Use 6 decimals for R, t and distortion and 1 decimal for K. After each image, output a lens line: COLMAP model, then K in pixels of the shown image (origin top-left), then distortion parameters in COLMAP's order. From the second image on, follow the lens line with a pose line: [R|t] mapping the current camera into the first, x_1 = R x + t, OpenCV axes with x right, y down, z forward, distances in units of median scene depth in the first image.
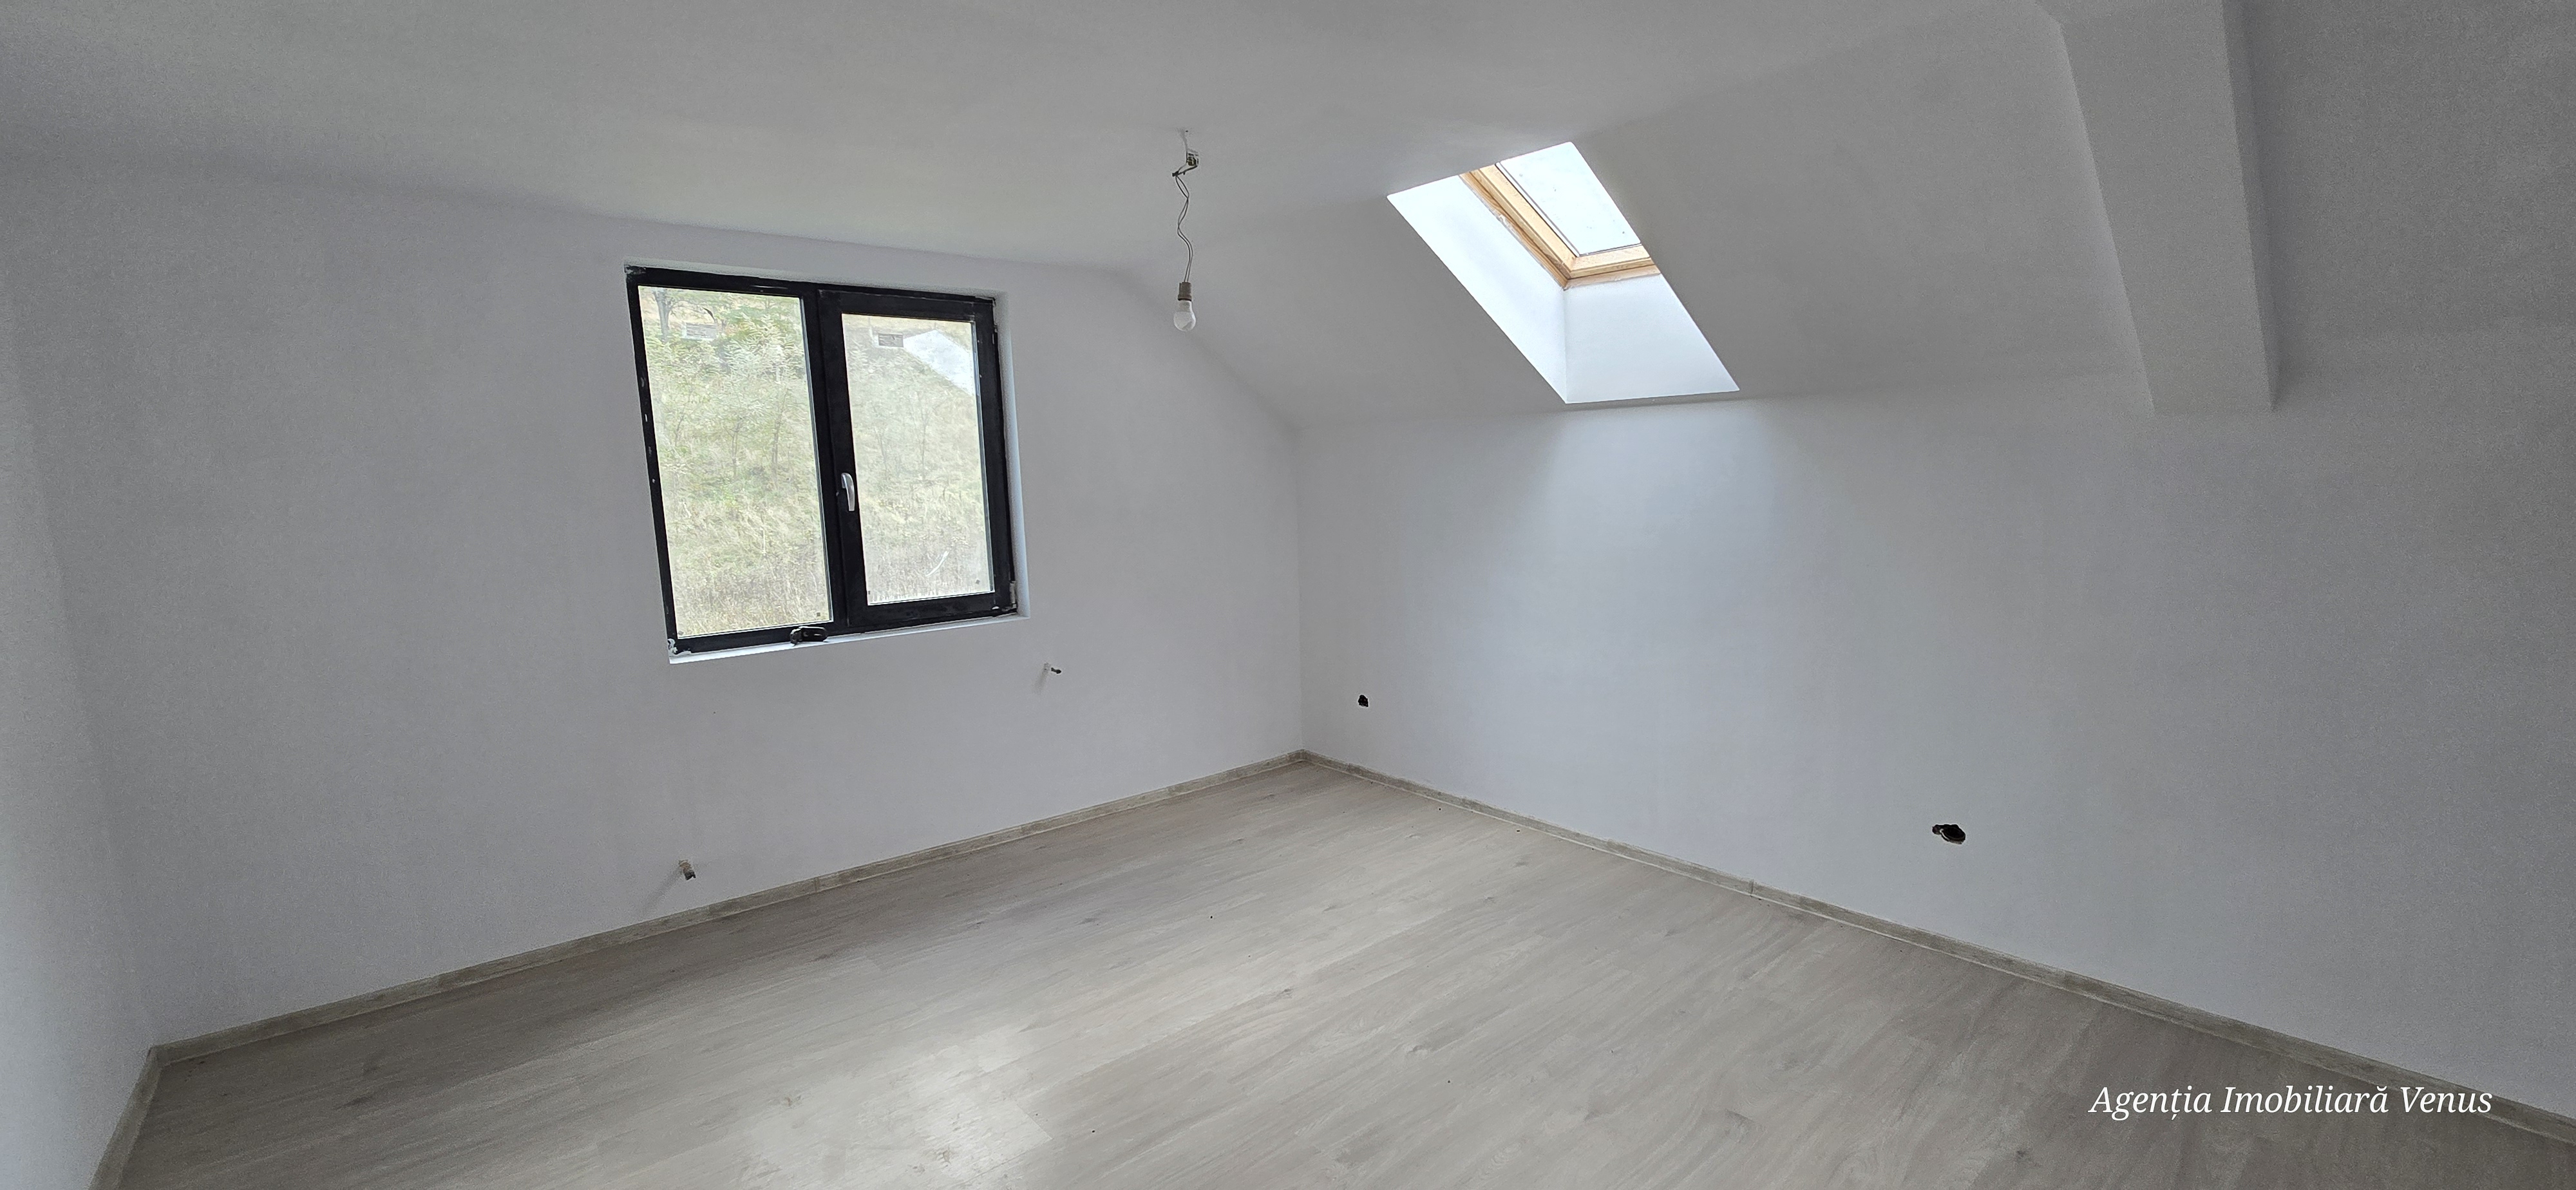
lens RADIAL K [[1036.9, 0, 1157.9], [0, 1036.9, 597.2], [0, 0, 1]] dist [-0.001026, -0.000121]
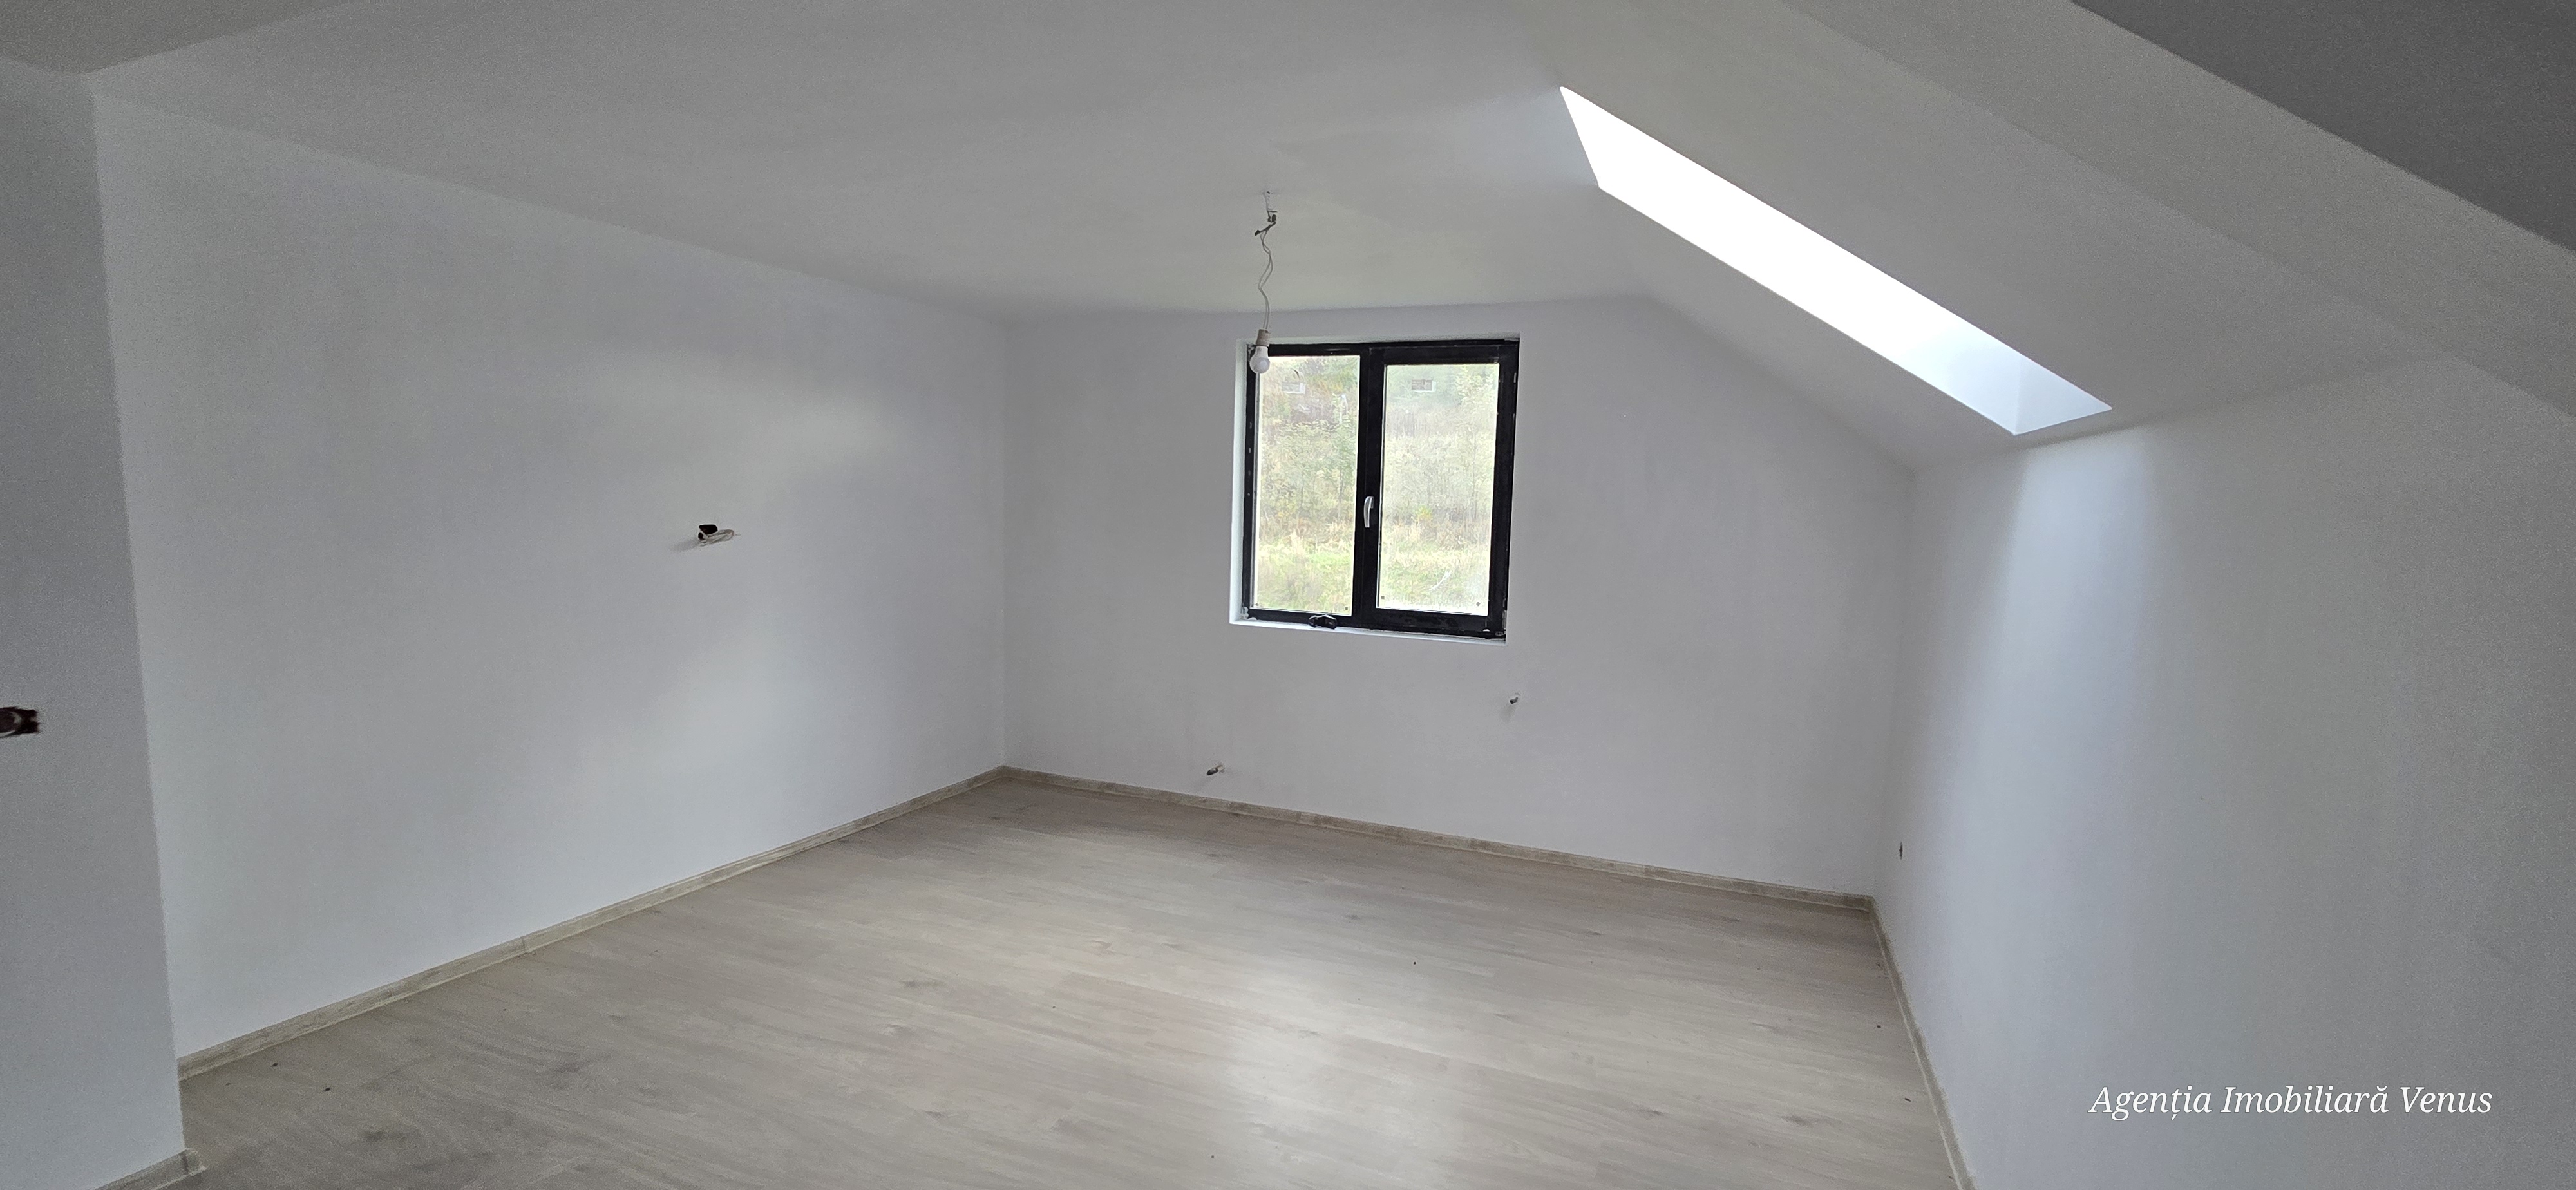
lens RADIAL K [[894.9, 0, 1189.4], [0, 894.9, 576.1], [0, 0, 1]] dist [0.000758, 0.000029]
pose [[0.525220, 0.122525, -0.842100, 0.486426], [-0.149010, 0.987533, 0.050748, -0.049580], [0.837819, 0.098827, 0.536929, 0.270760]]
